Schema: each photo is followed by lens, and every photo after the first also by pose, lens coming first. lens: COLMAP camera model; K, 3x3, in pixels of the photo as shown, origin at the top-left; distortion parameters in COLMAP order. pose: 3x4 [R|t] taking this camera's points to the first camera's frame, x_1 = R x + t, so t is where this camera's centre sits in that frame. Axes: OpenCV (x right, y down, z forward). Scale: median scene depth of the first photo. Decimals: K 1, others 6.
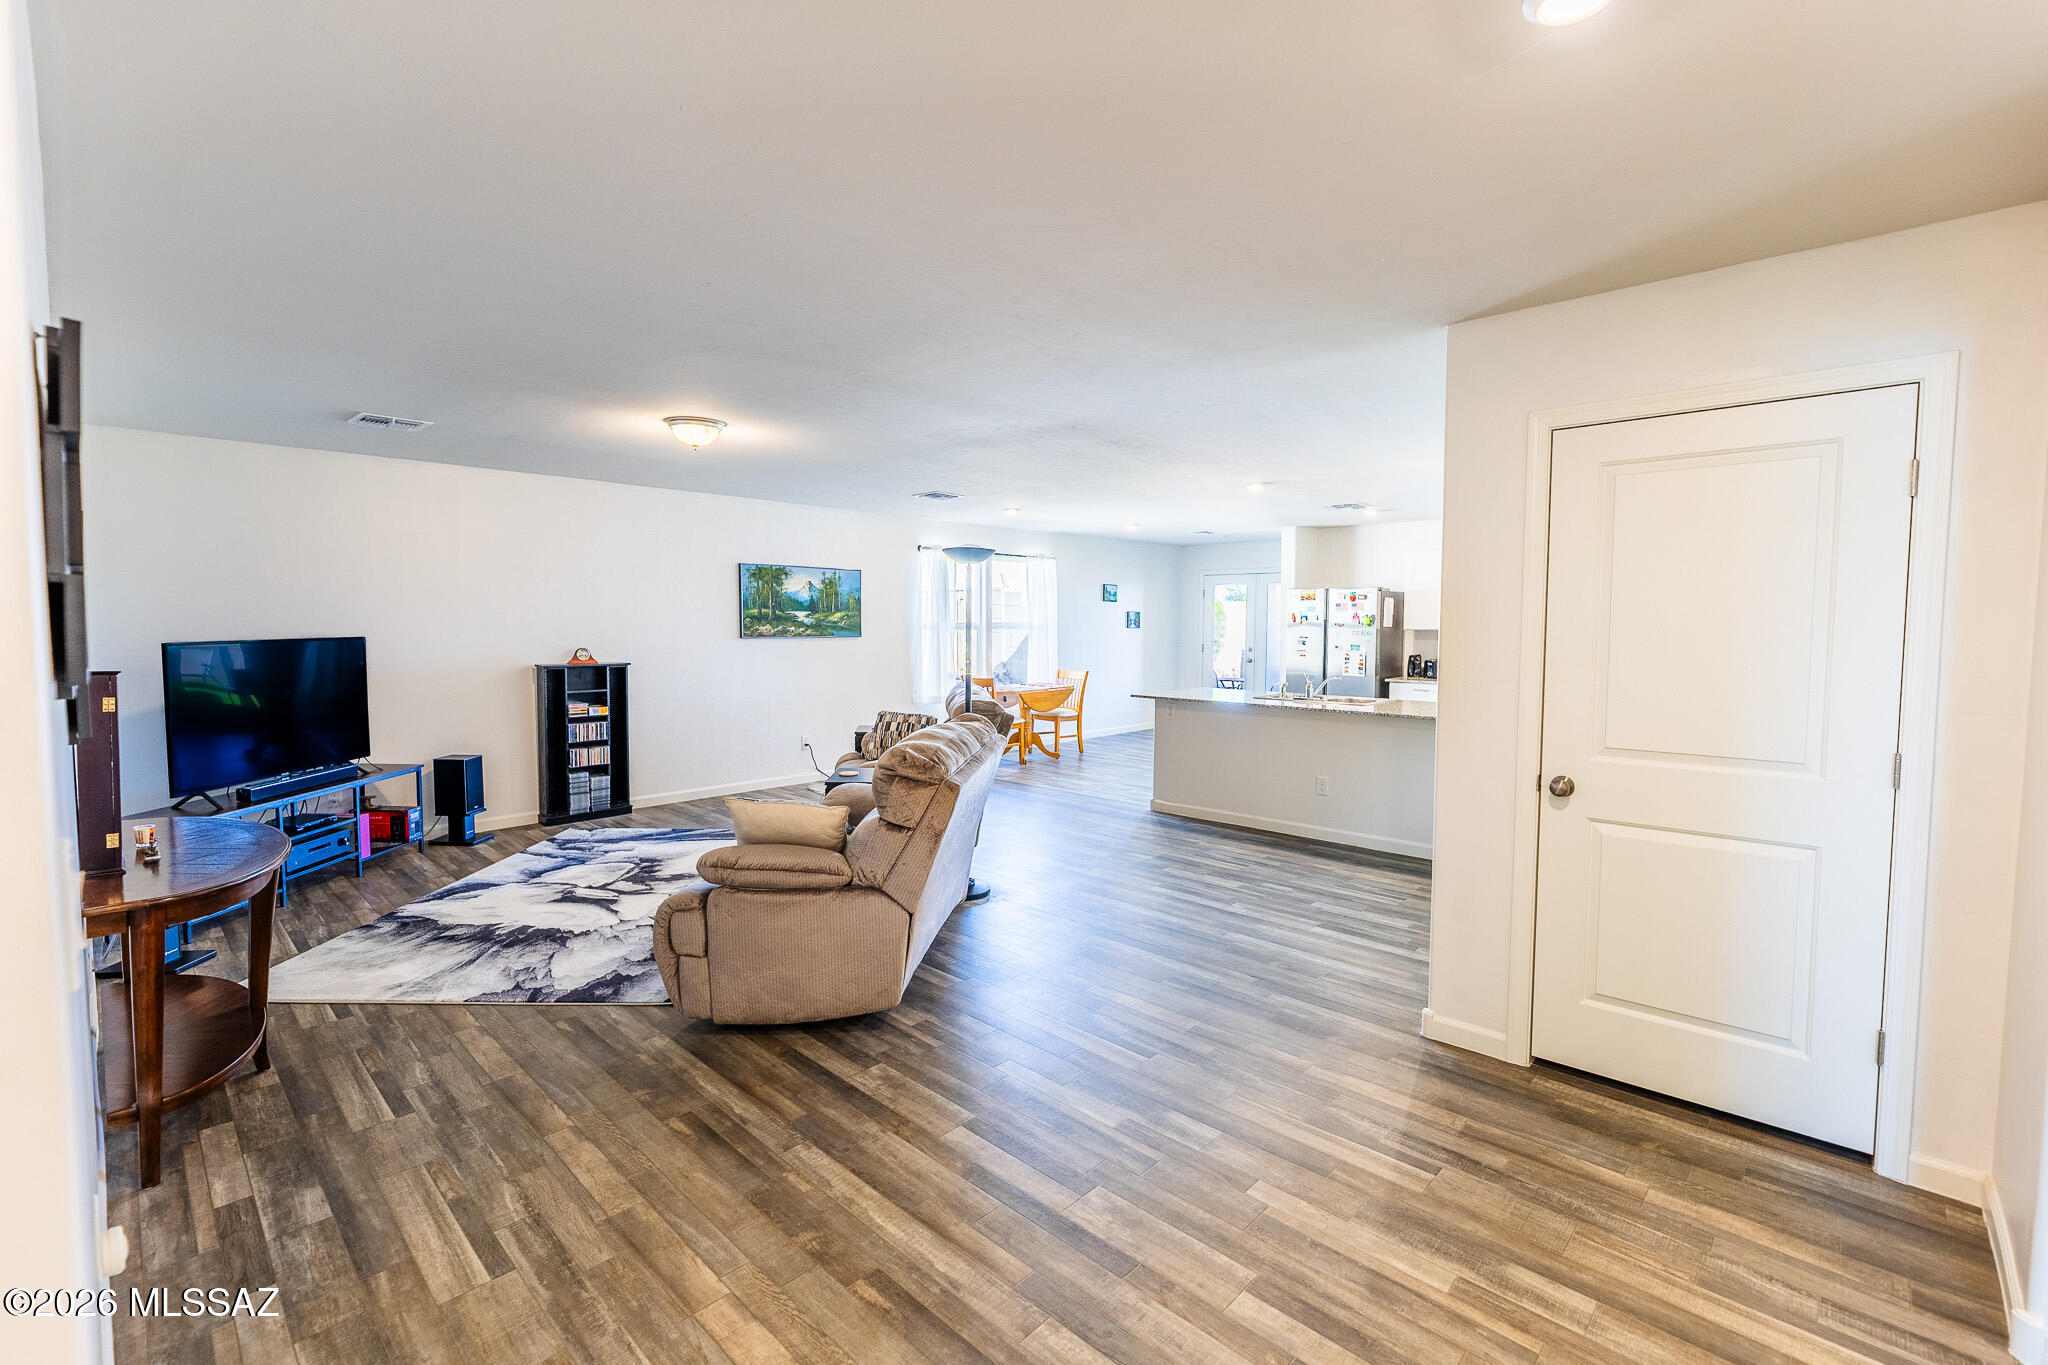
lens RADIAL K [[866.6, 0, 1024.0], [0, 866.6, 682.5], [0, 0, 1]] dist [0.000020, 0.000219]
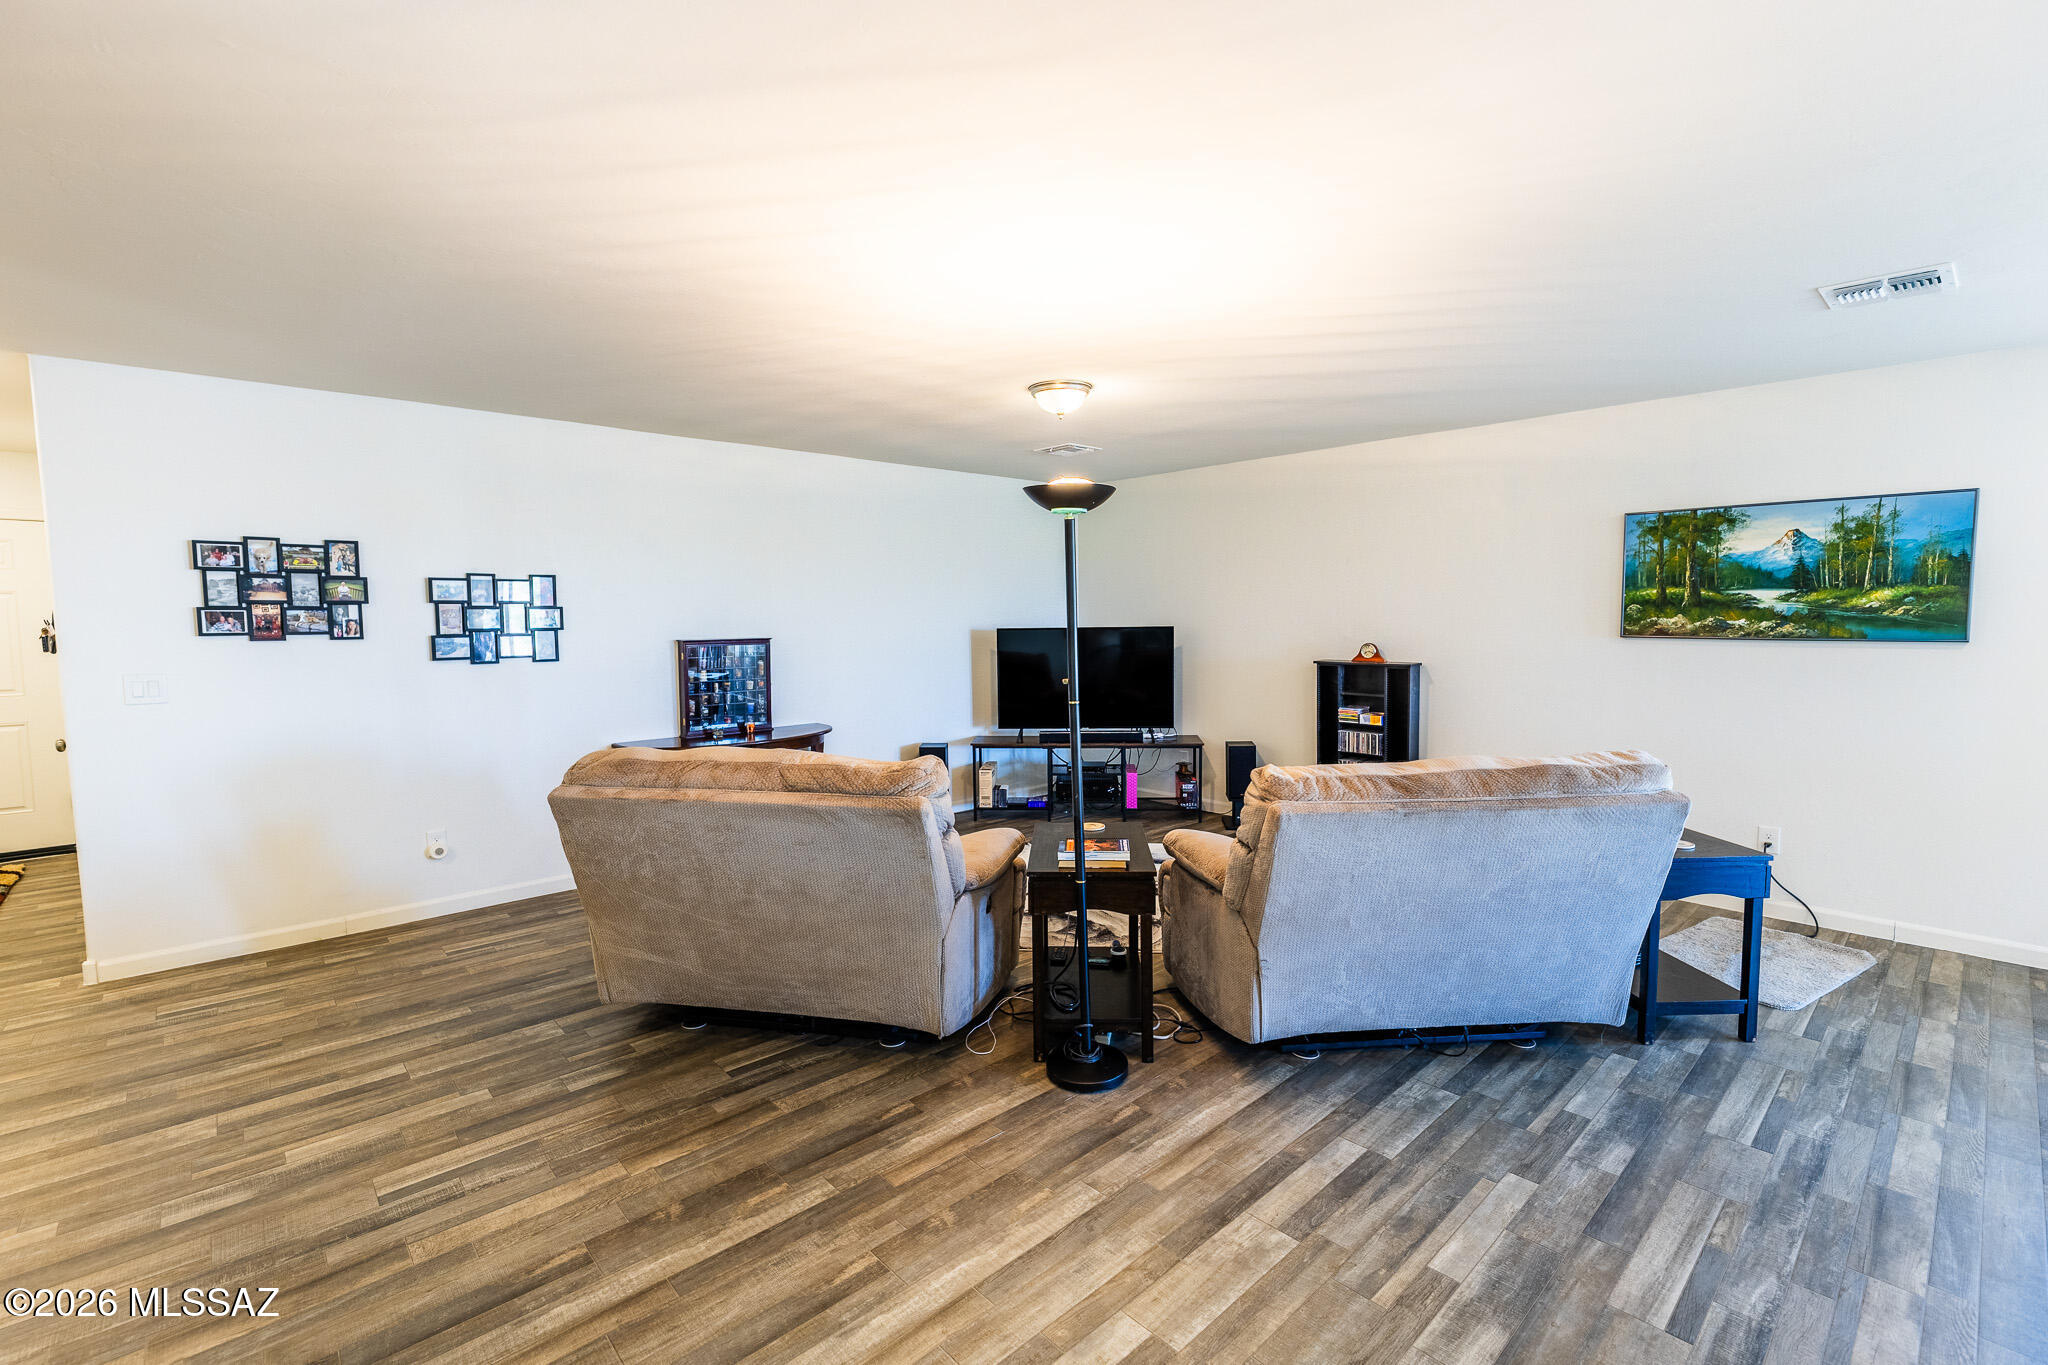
lens RADIAL K [[909.4, 0, 1024.0], [0, 909.4, 682.5], [0, 0, 1]] dist [-0.001659, -0.000154]
pose [[-0.065068, 0.063405, -0.995864, 1.654066], [-0.062313, 0.995774, 0.067470, -0.078162], [0.995933, 0.066445, -0.060842, 1.440463]]
